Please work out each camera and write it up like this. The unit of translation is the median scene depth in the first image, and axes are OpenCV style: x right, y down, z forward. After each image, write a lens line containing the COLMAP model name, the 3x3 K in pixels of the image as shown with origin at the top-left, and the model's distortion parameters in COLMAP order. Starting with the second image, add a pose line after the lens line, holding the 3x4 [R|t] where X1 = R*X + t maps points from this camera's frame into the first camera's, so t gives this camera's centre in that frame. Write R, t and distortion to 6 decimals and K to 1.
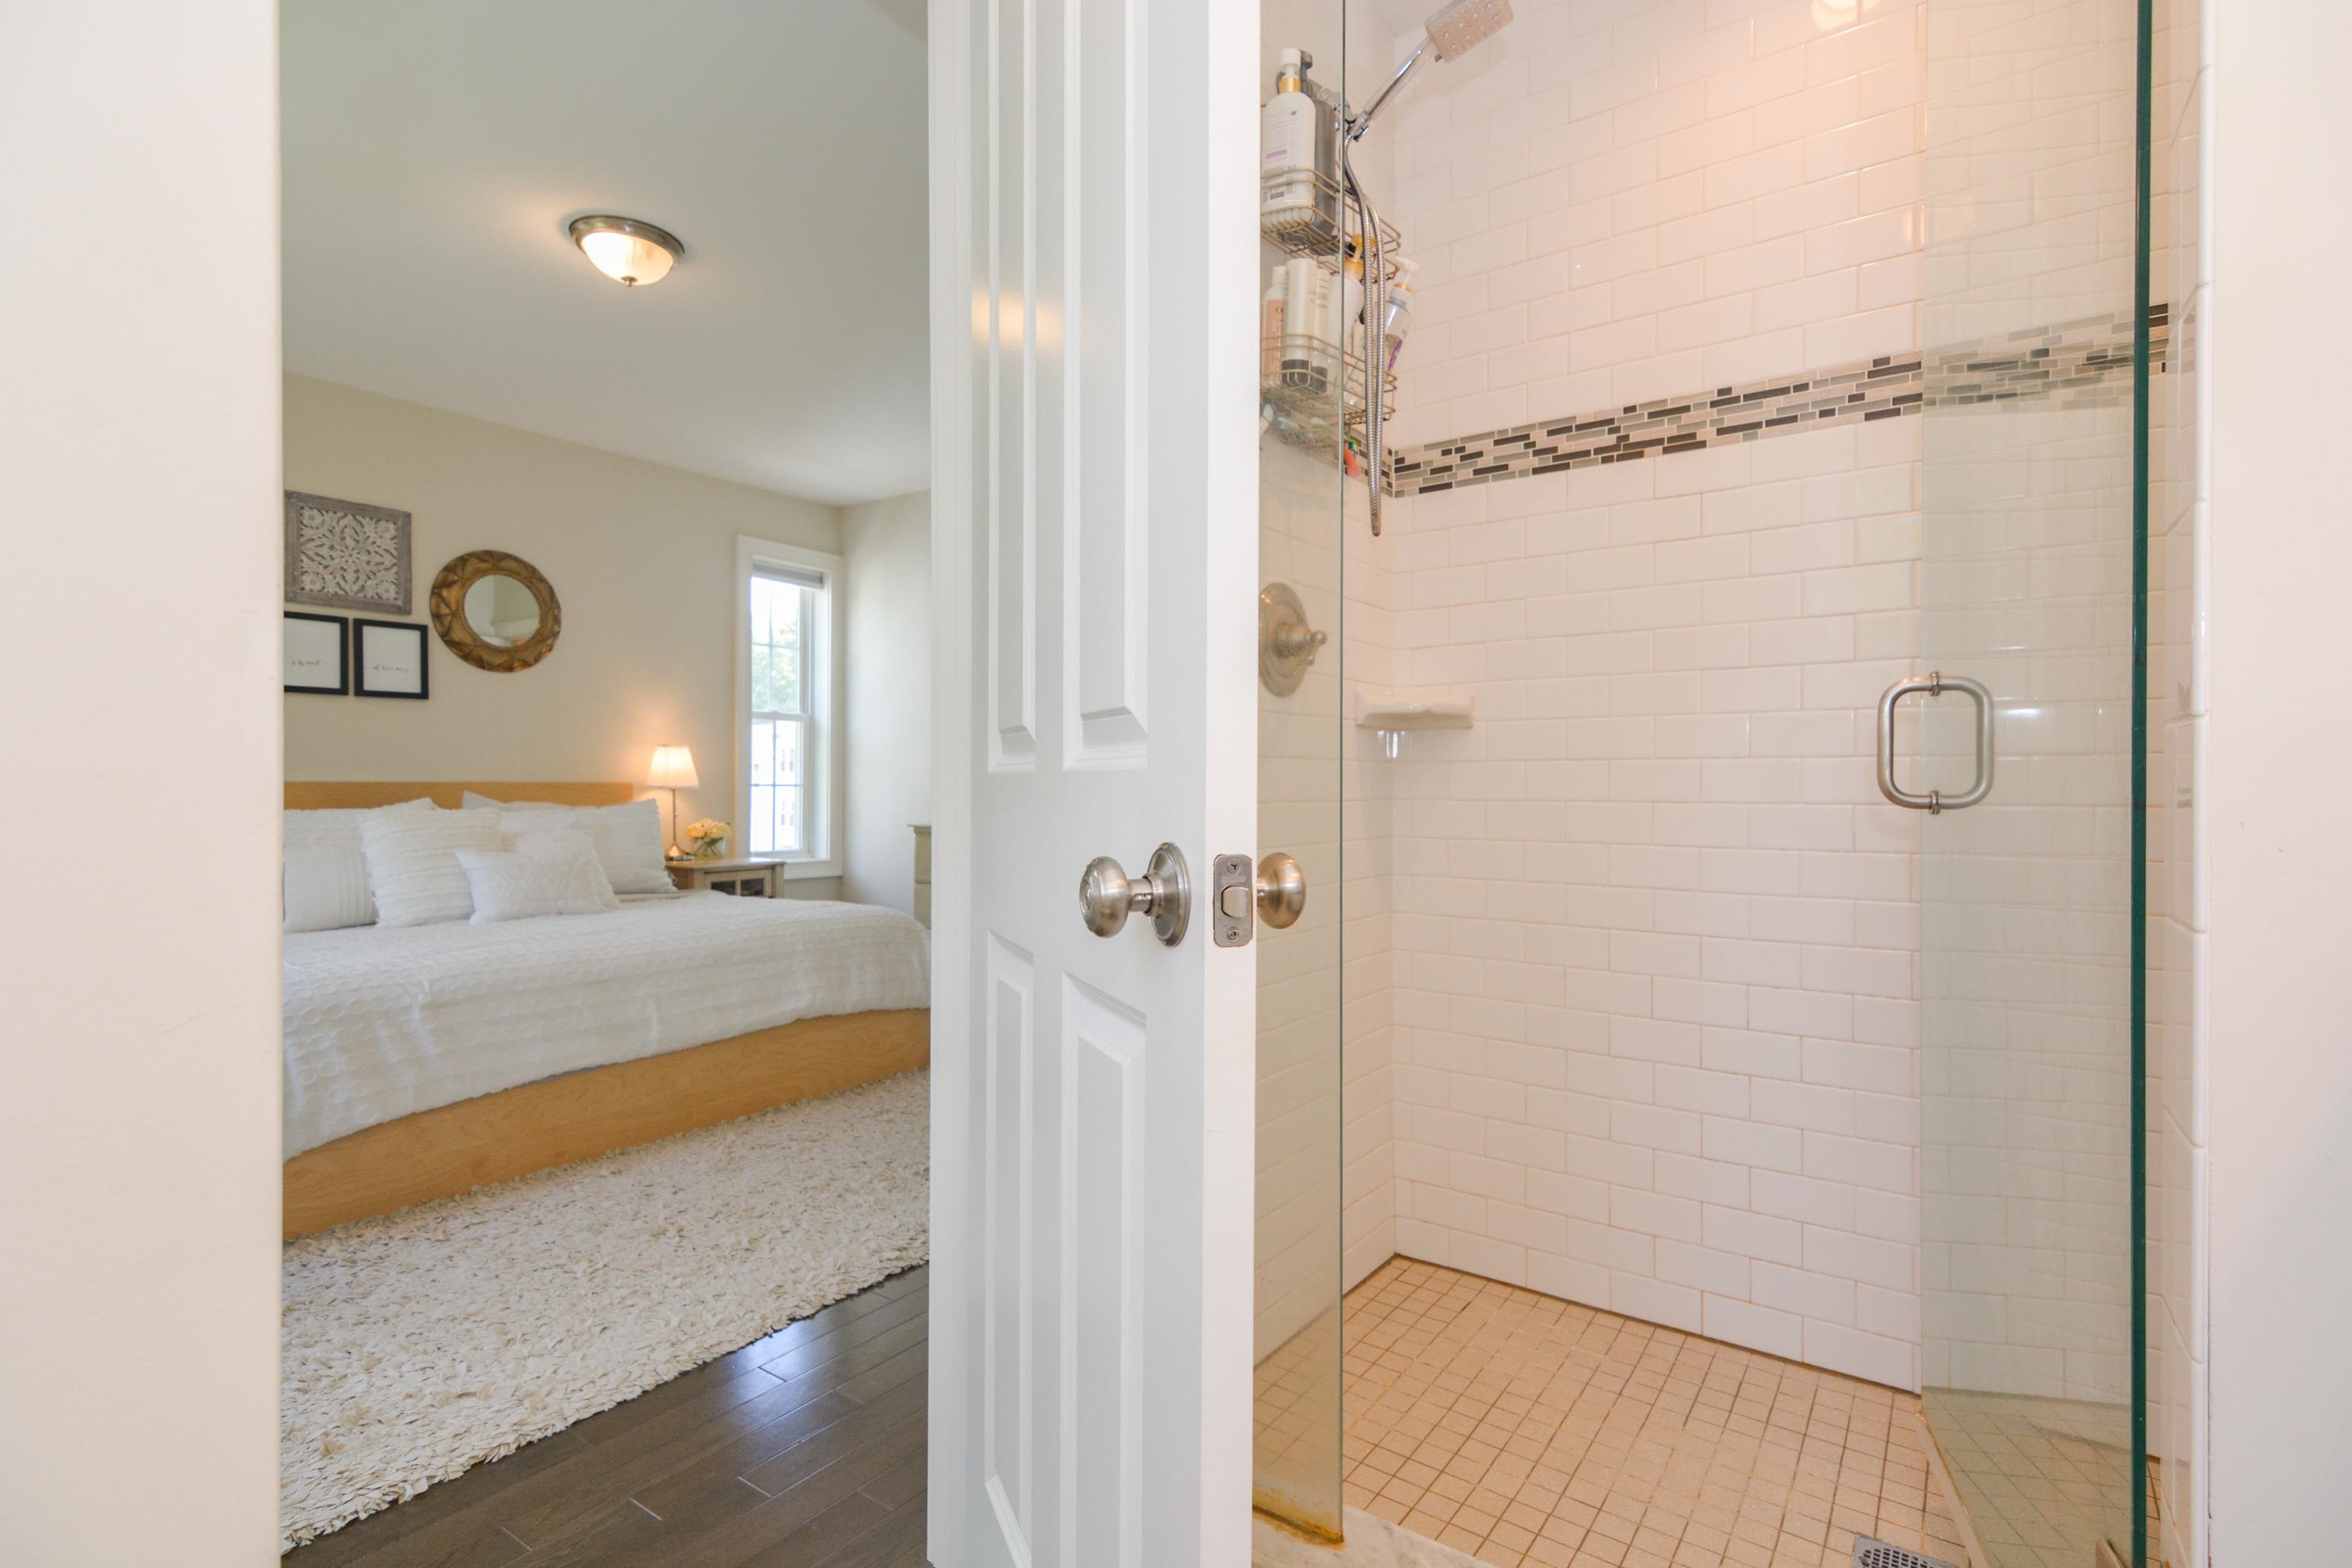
lens RADIAL K [[1126.7, 0, 1179.0], [0, 1126.7, 786.8], [0, 0, 1]] dist [-0.005843, -0.002319]
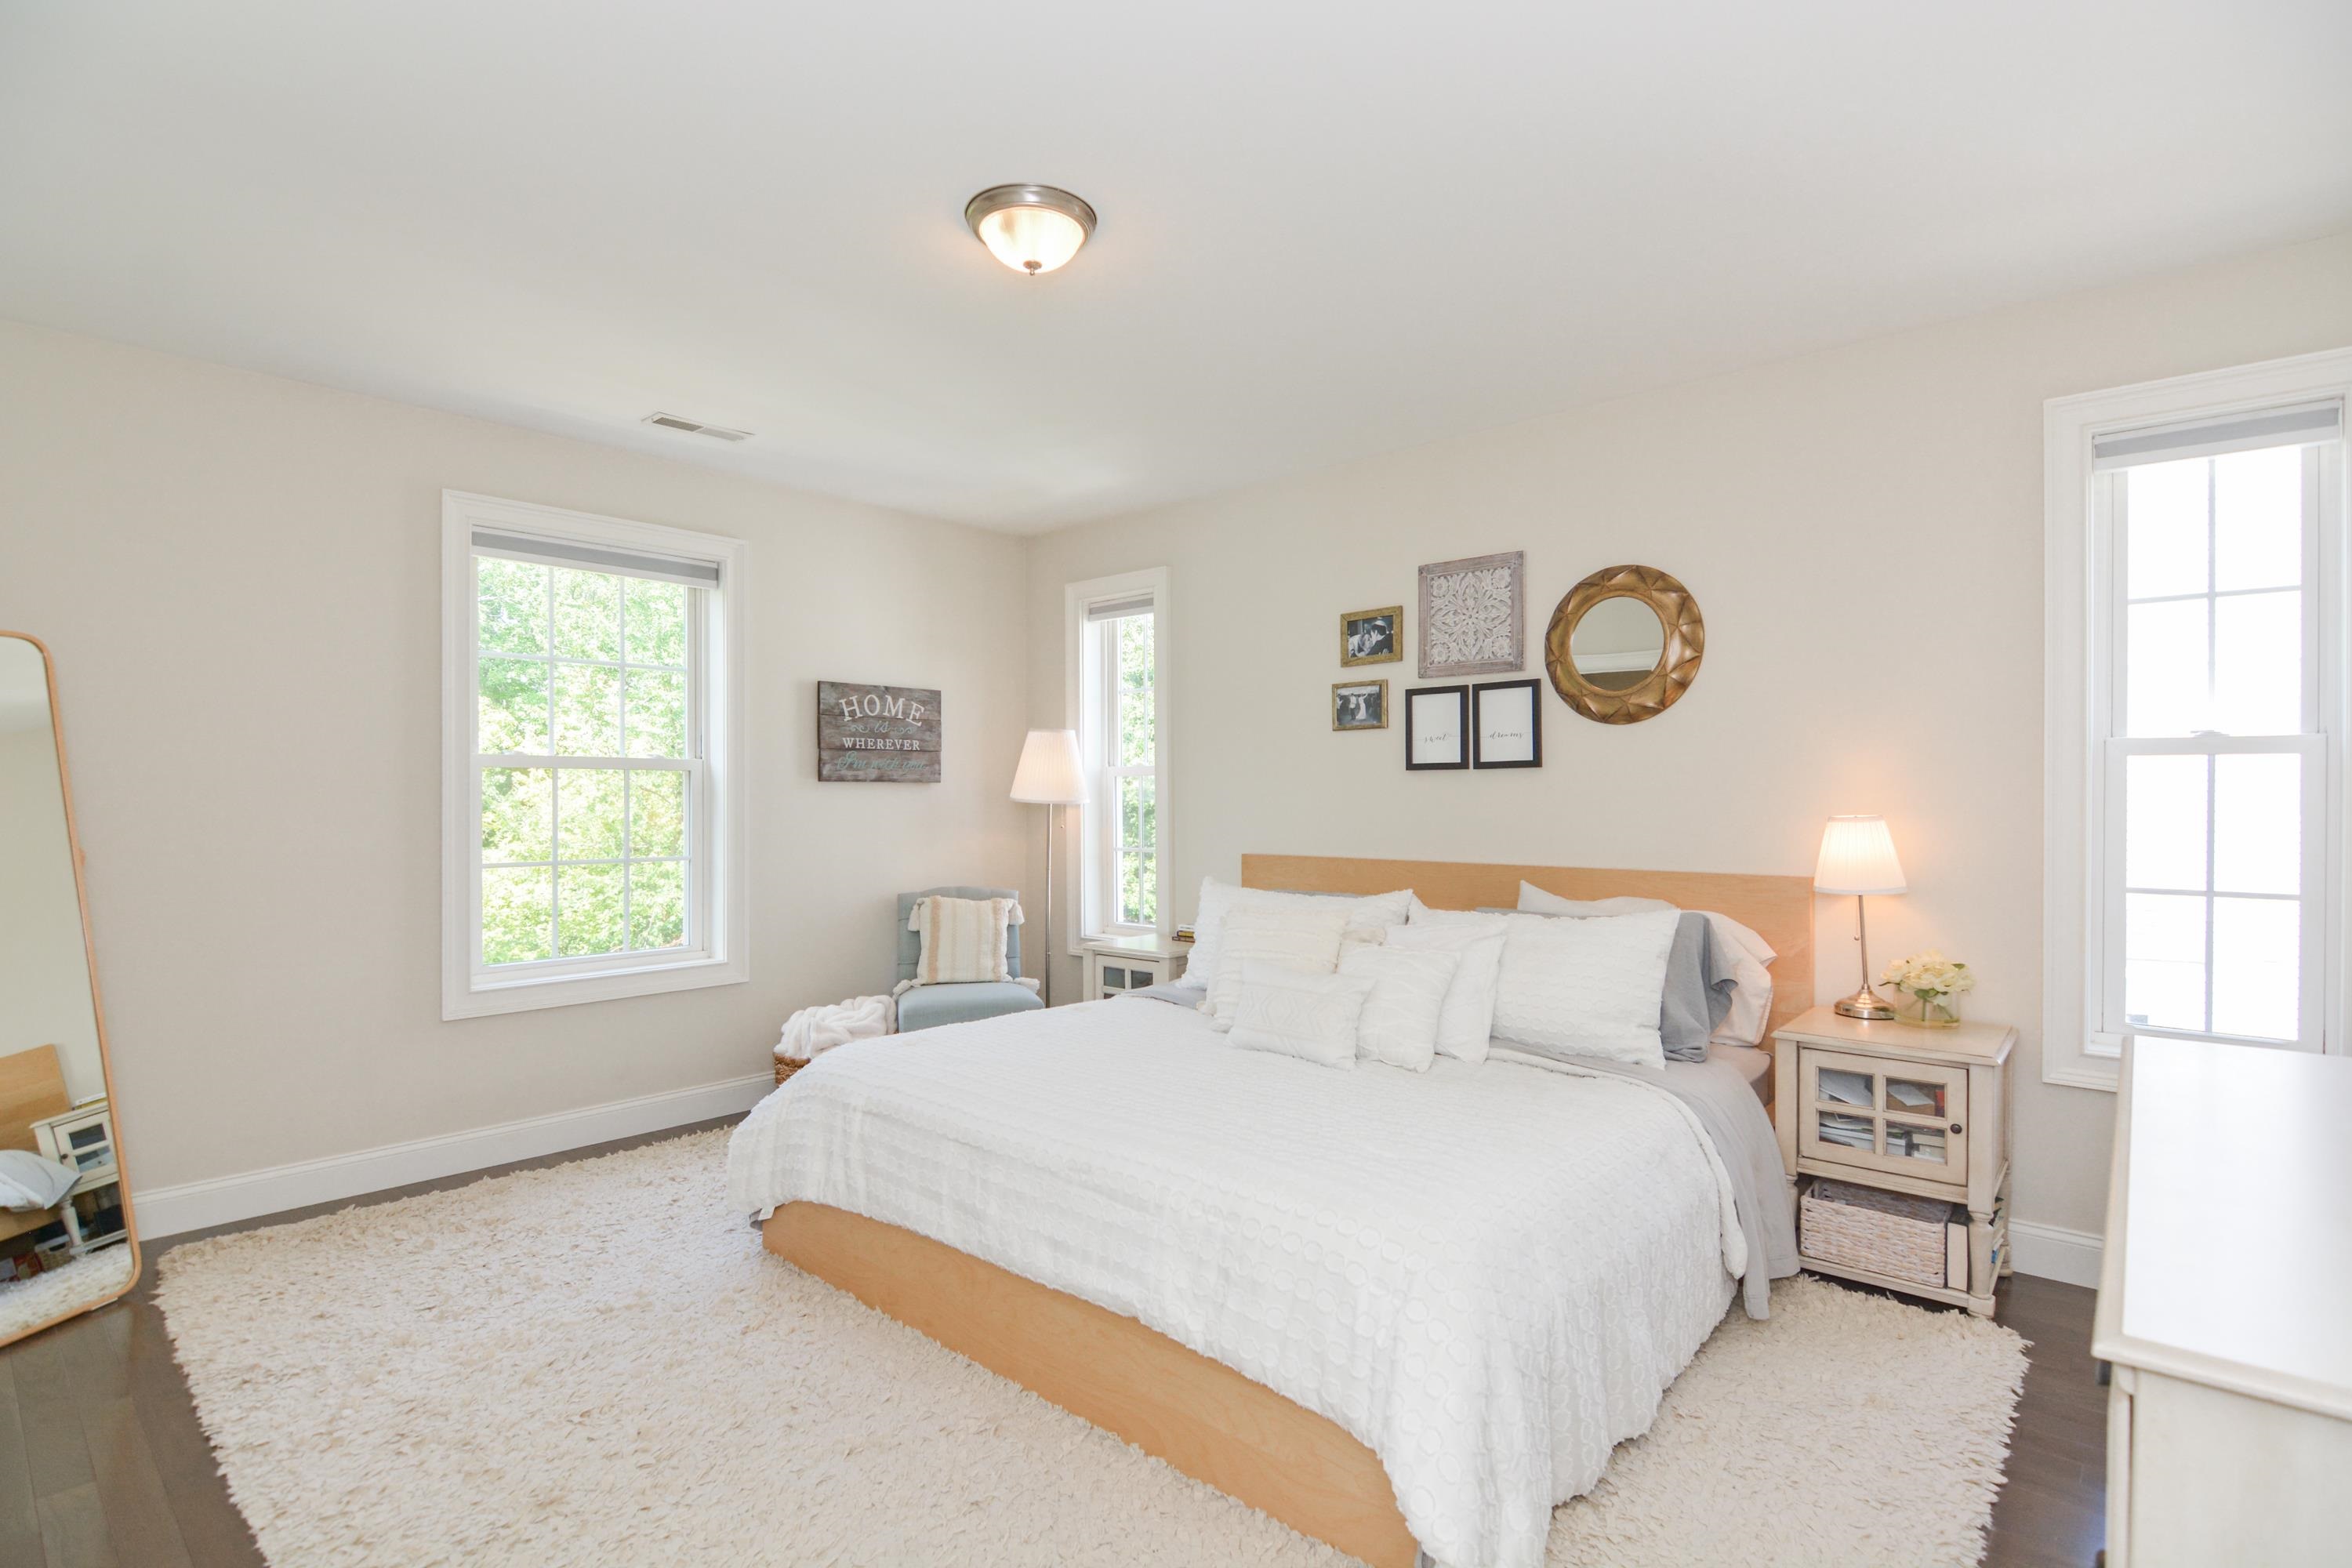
lens RADIAL K [[1126.7, 0, 1180.3], [0, 1126.7, 792.6], [0, 0, 1]] dist [-0.005843, -0.002319]
pose [[-0.097180, -0.012988, -0.995182, 0.194295], [-0.001420, 0.999916, -0.012911, -0.048814], [0.995266, 0.000158, -0.097190, 0.833175]]
